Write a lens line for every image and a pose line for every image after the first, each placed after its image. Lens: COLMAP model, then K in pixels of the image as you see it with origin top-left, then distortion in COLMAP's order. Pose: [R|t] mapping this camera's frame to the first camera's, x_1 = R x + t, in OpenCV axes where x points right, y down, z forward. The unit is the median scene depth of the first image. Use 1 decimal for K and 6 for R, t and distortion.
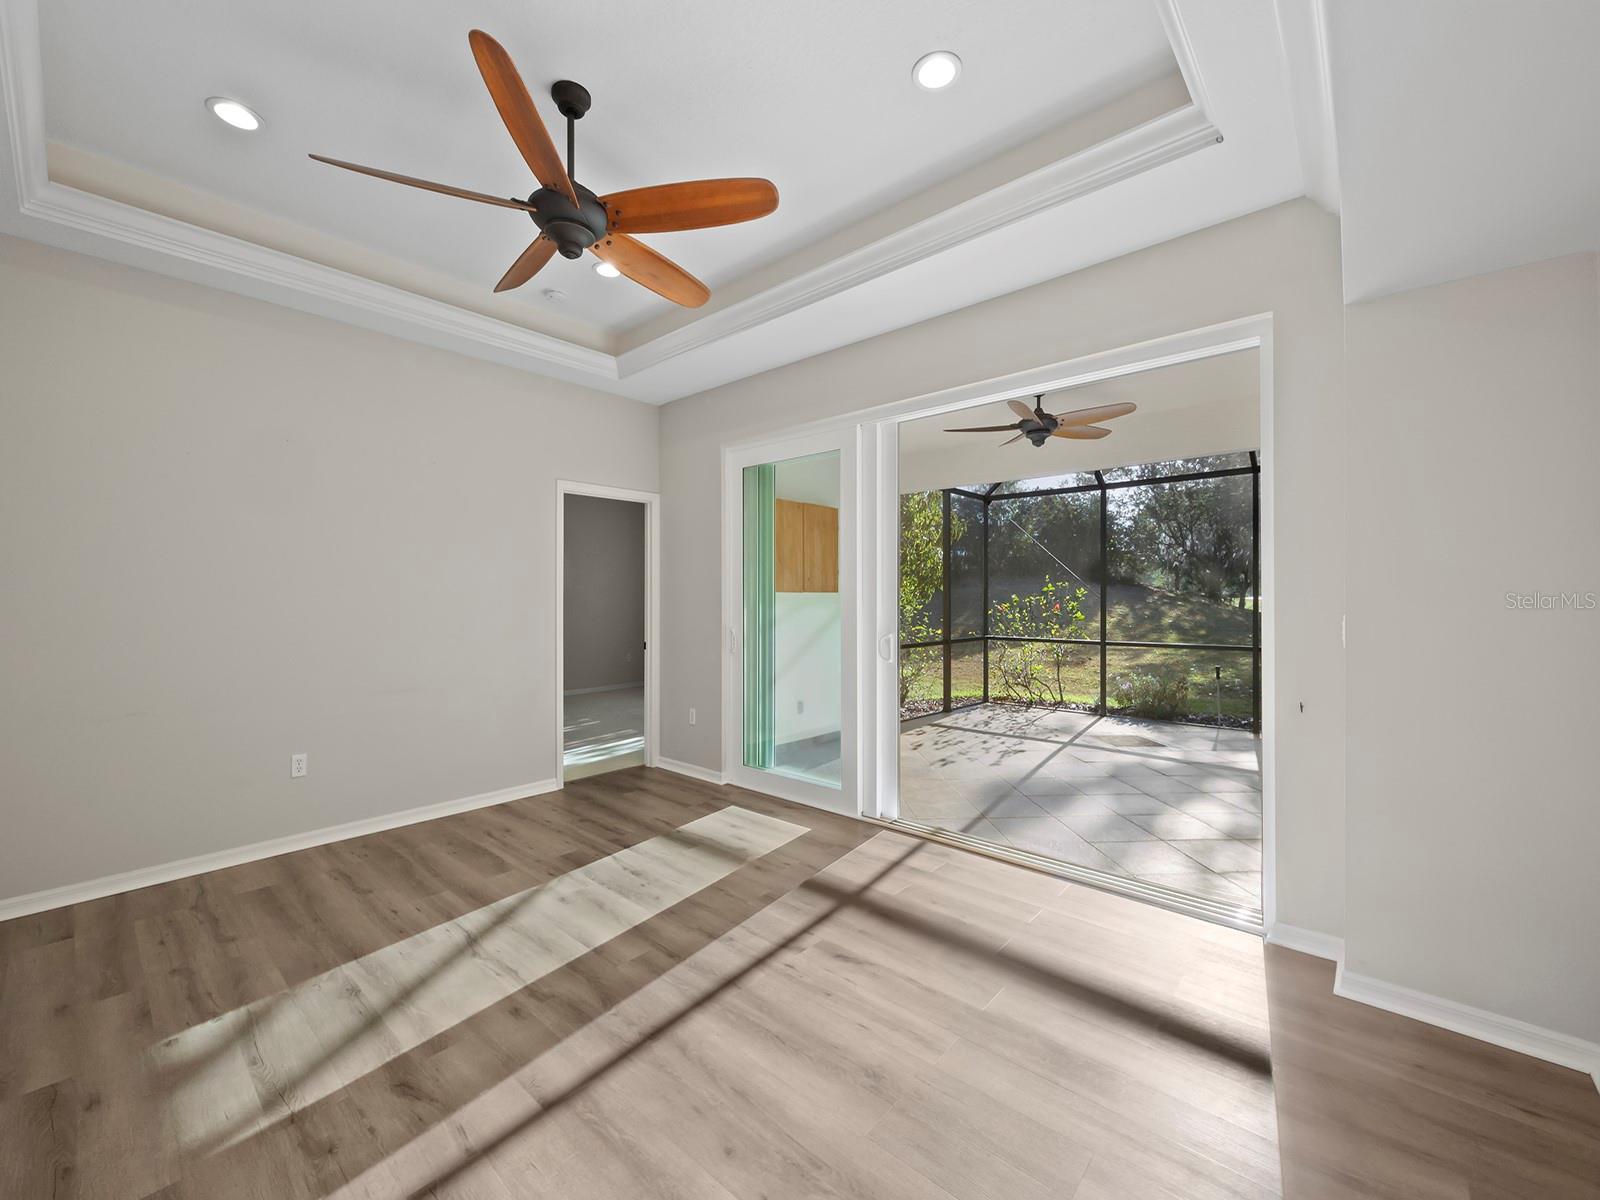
lens RADIAL K [[644.8, 0, 799.1], [0, 644.8, 597.5], [0, 0, 1]] dist [-0.000284, -0.000043]
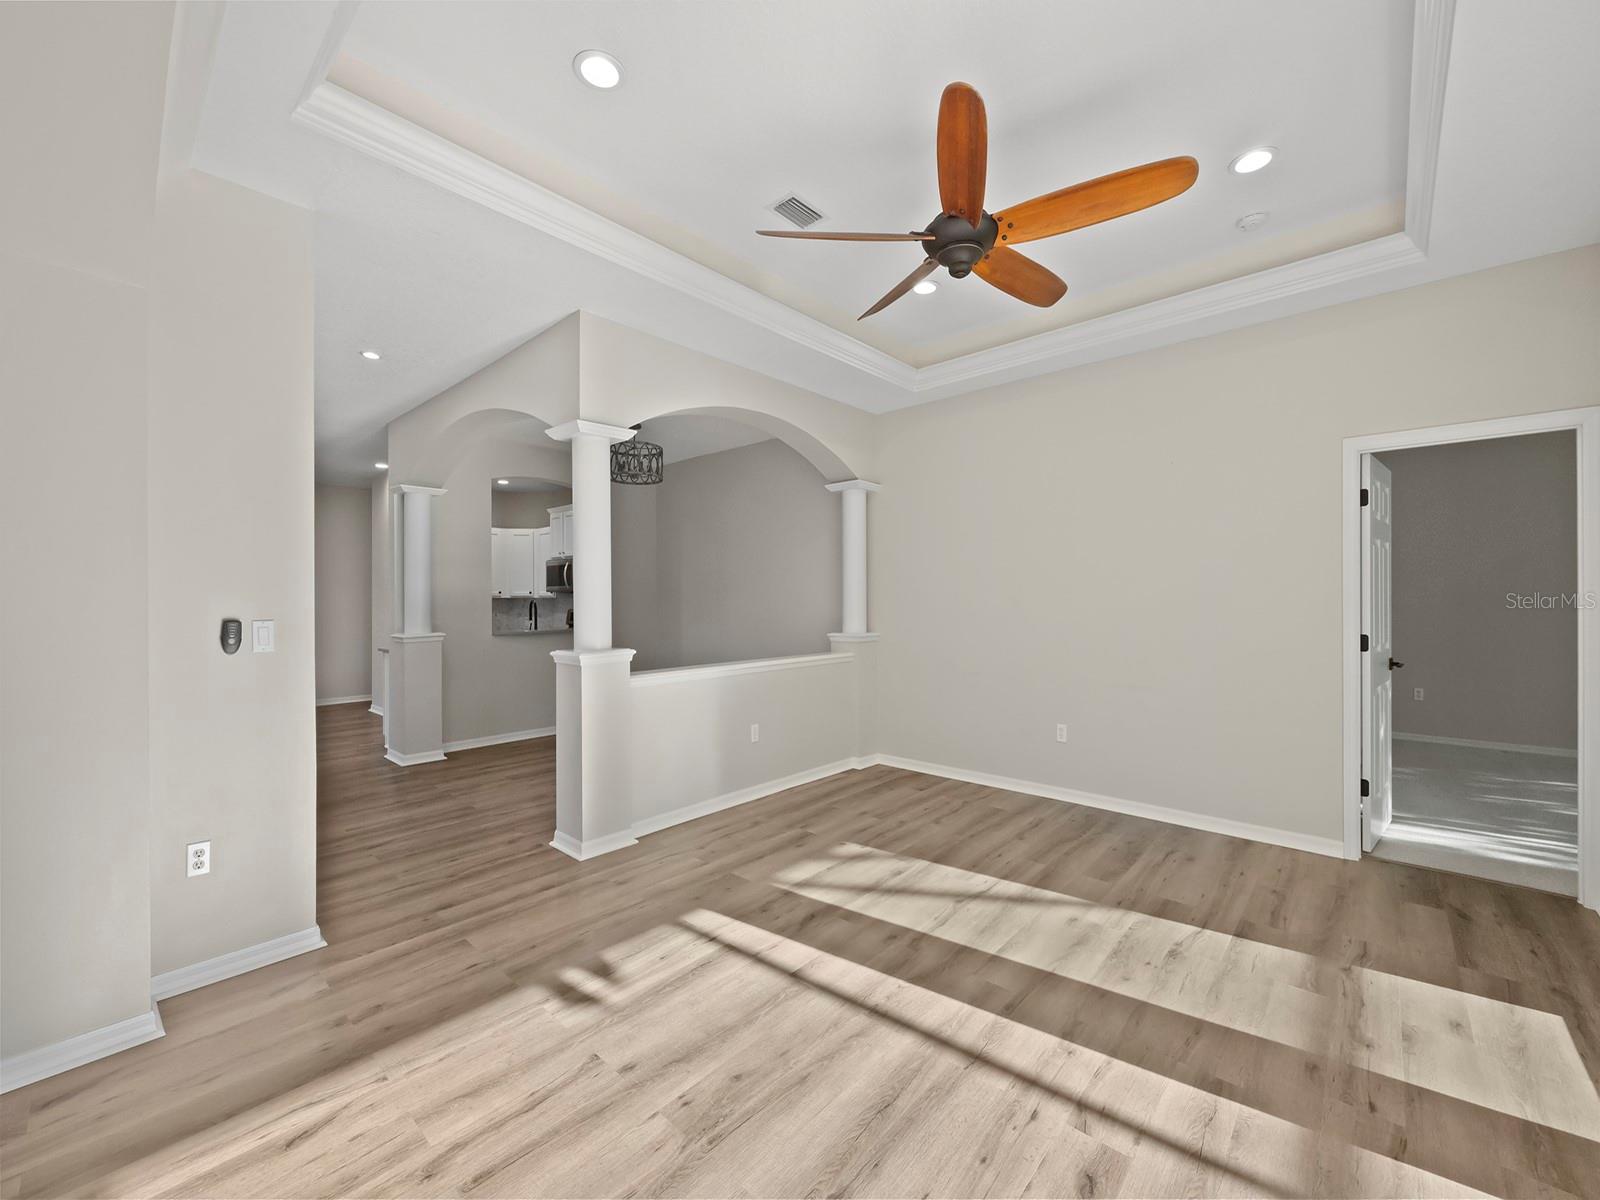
lens RADIAL K [[645.3, 0, 801.4], [0, 645.3, 604.2], [0, 0, 1]] dist [0.001312, 0.000443]
pose [[-0.005240, 0.010155, -0.999935, 0.639414], [0.004949, 0.999936, 0.010129, -0.005640], [0.999974, -0.004896, -0.005290, 0.677437]]
